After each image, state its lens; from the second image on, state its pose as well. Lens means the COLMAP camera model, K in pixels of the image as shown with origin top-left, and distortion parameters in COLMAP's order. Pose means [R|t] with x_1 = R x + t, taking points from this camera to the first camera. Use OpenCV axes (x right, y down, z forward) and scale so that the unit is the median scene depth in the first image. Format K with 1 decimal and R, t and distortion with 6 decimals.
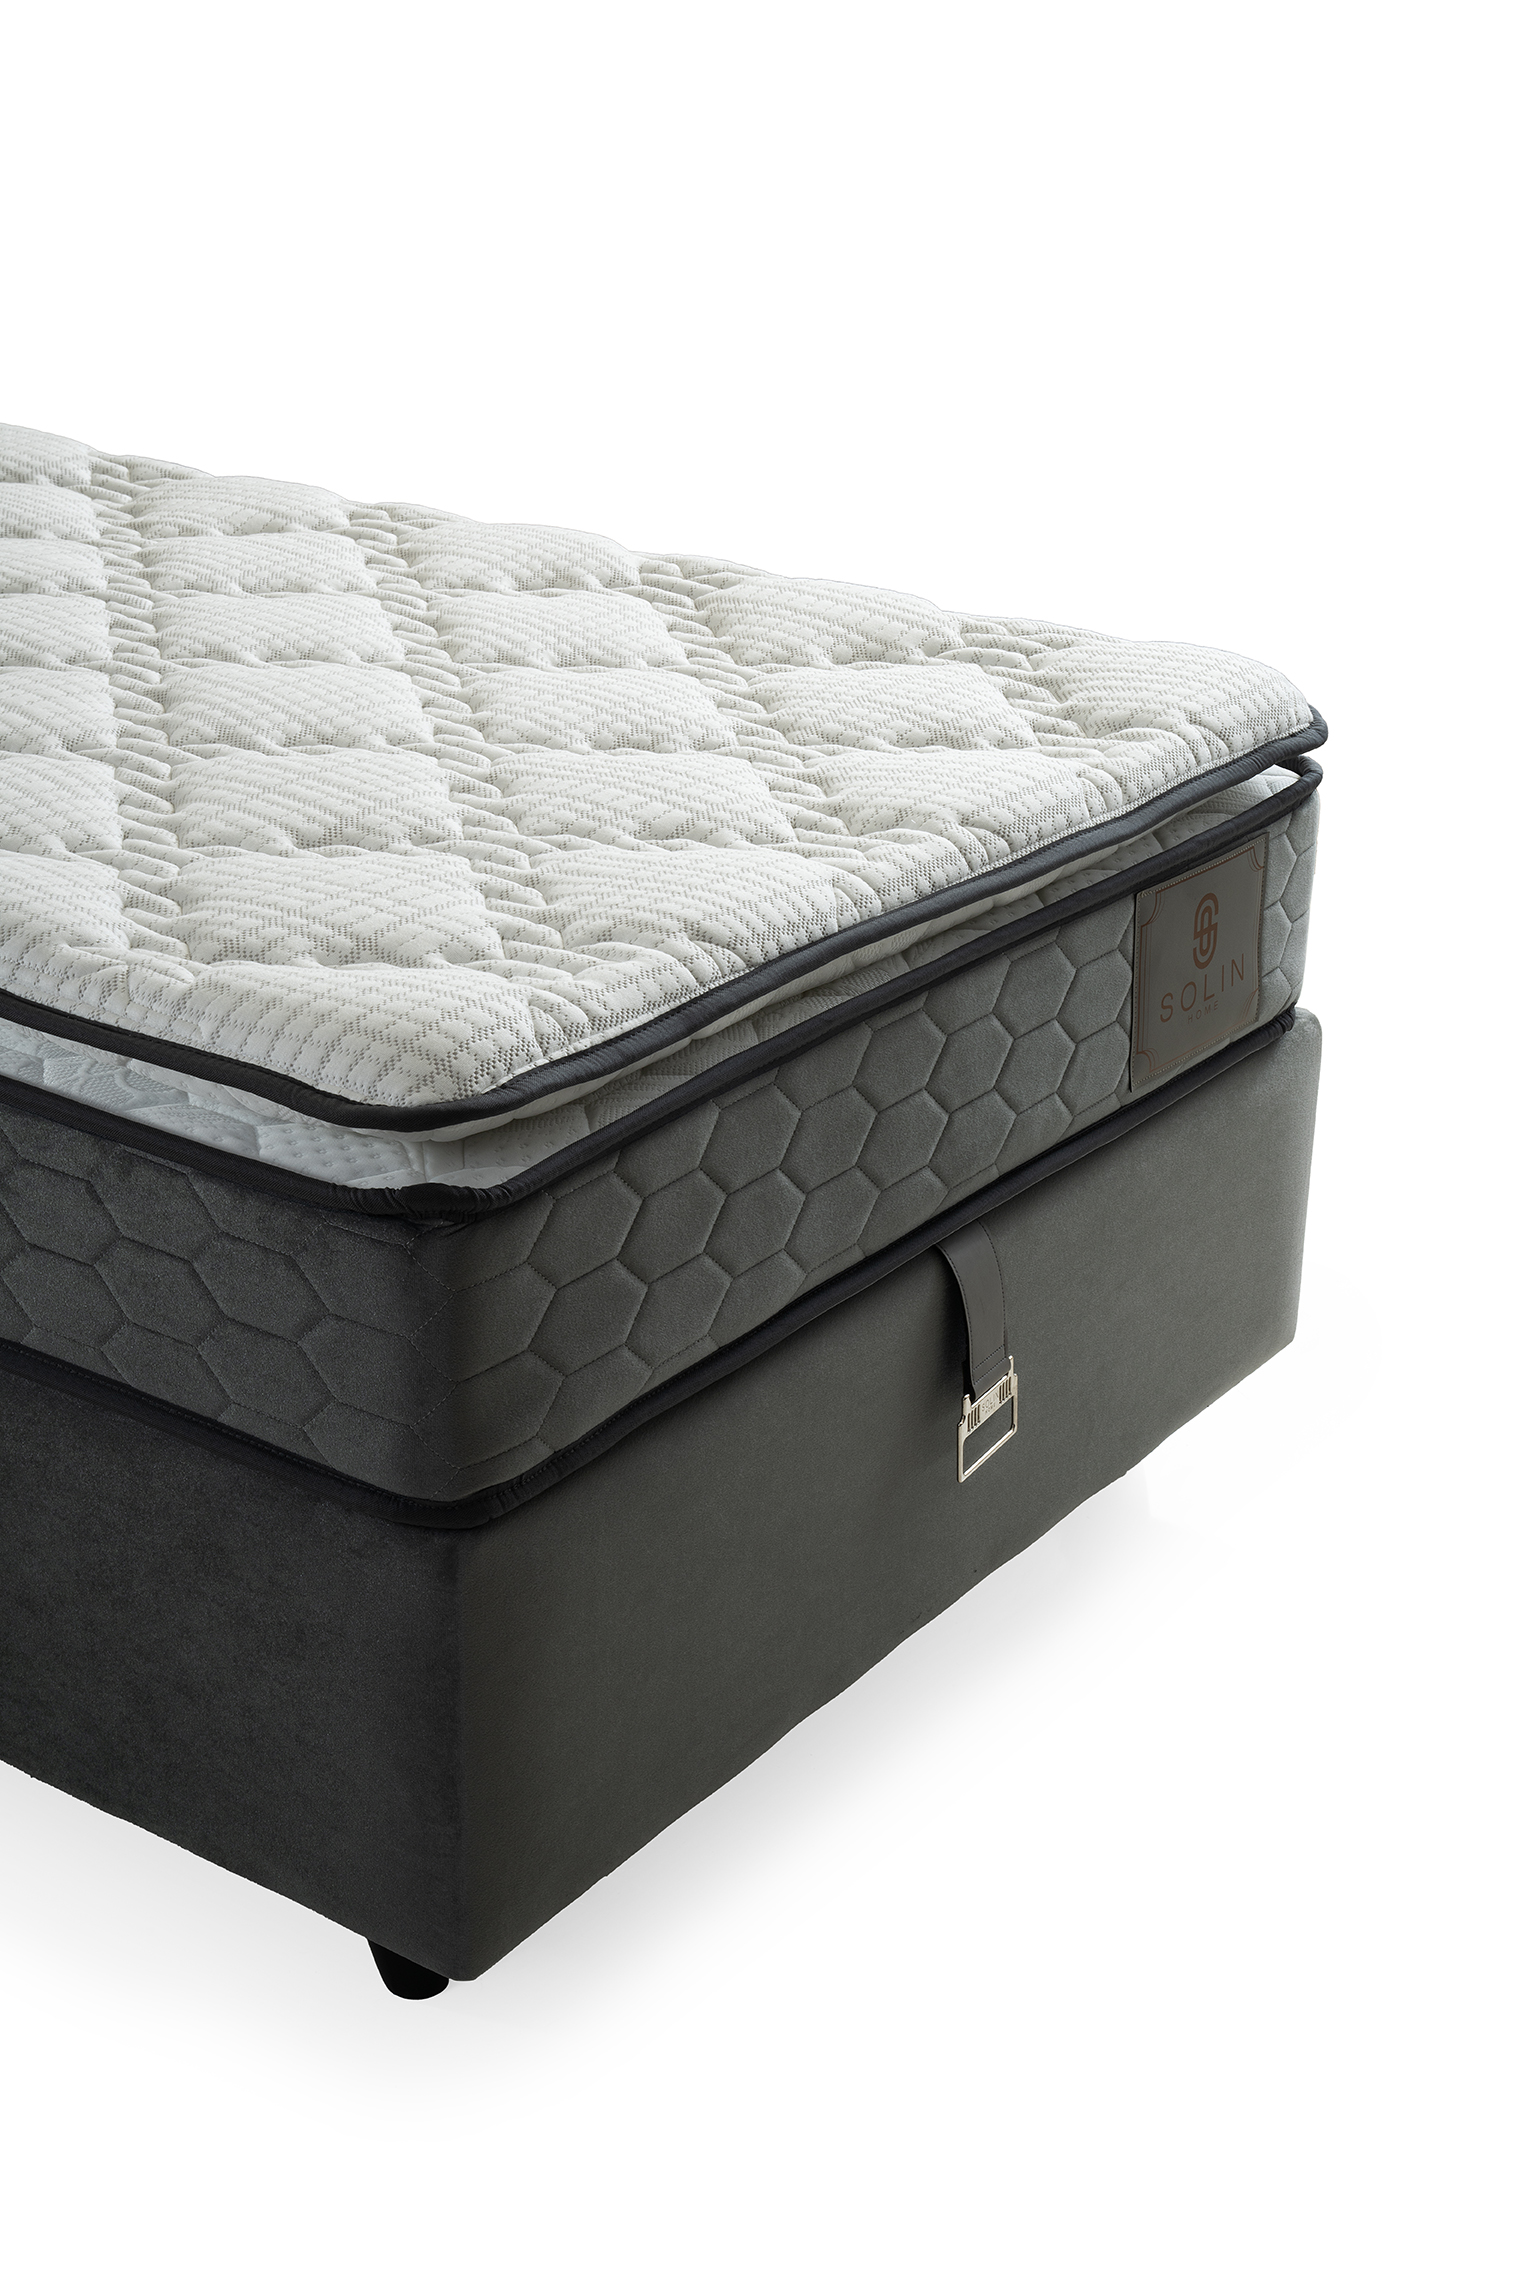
lens RADIAL K [[3194.5, 0, 758.6], [0, 3194.5, 1143.1], [0, 0, 1]] dist [0.215969, 0.000000]
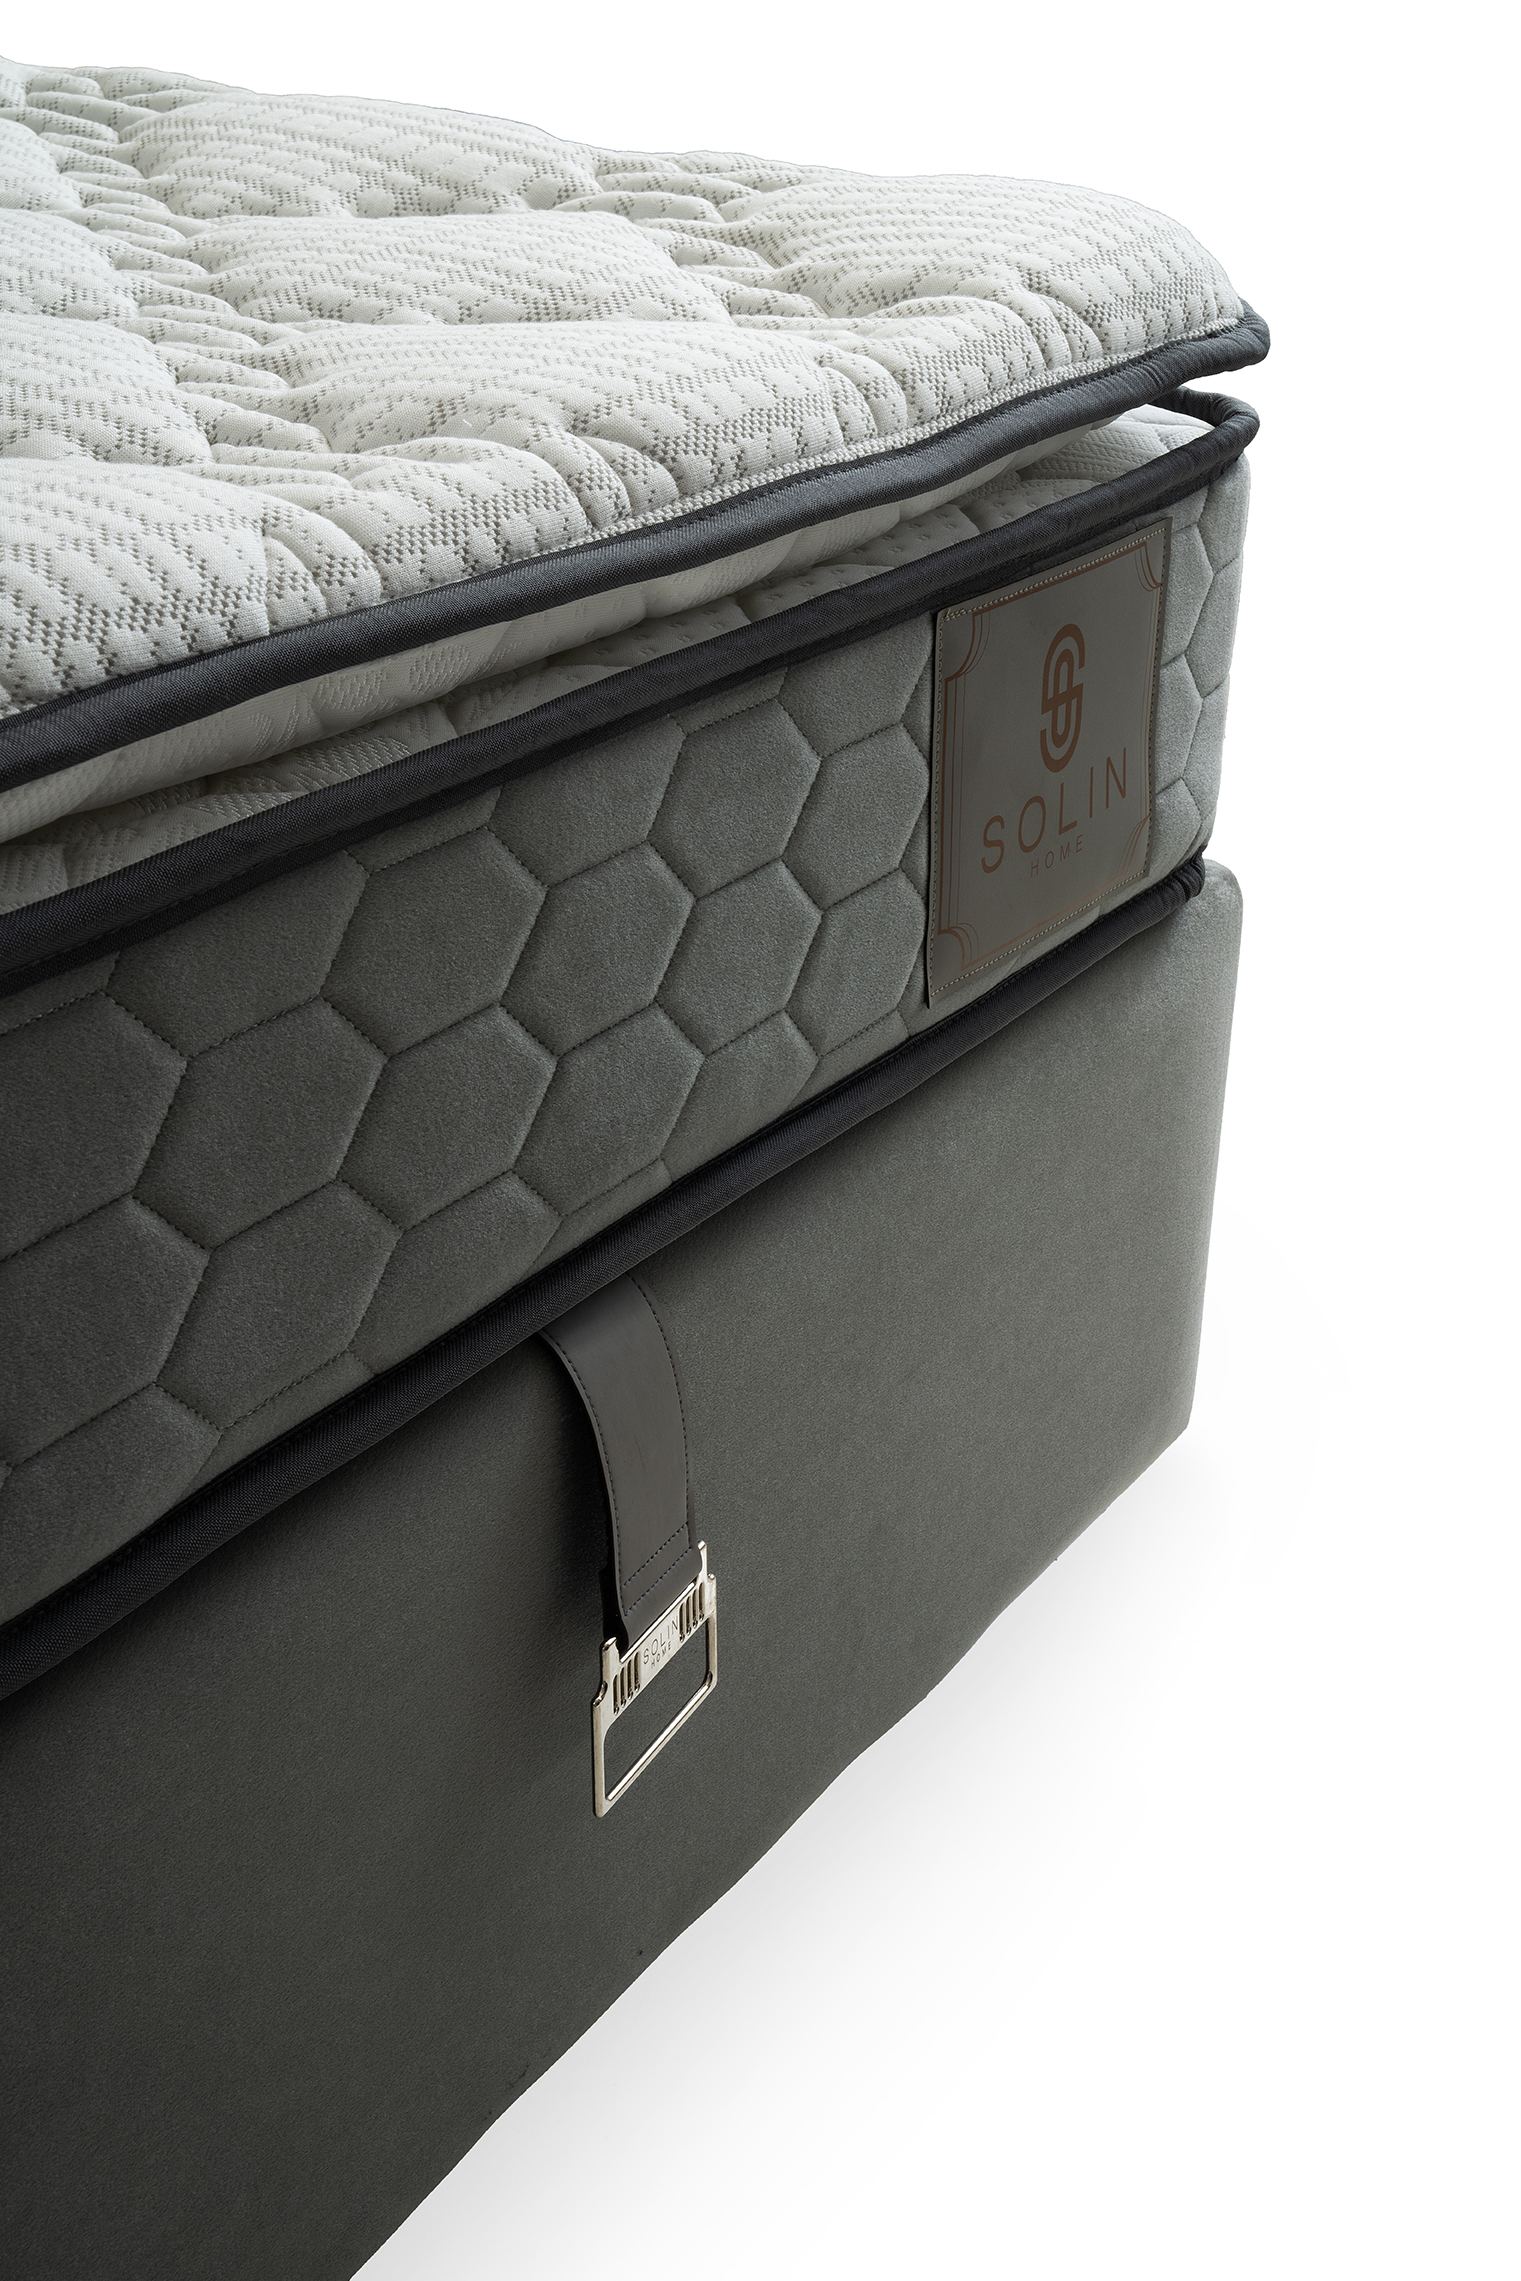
lens RADIAL K [[3194.5, 0, 749.8], [0, 3194.5, 1139.2], [0, 0, 1]] dist [0.215969, 0.000000]
pose [[0.996470, -0.017370, 0.082132, 0.046484], [0.015695, 0.999656, 0.021000, -0.006300], [-0.082468, -0.019637, 0.996400, 0.506156]]
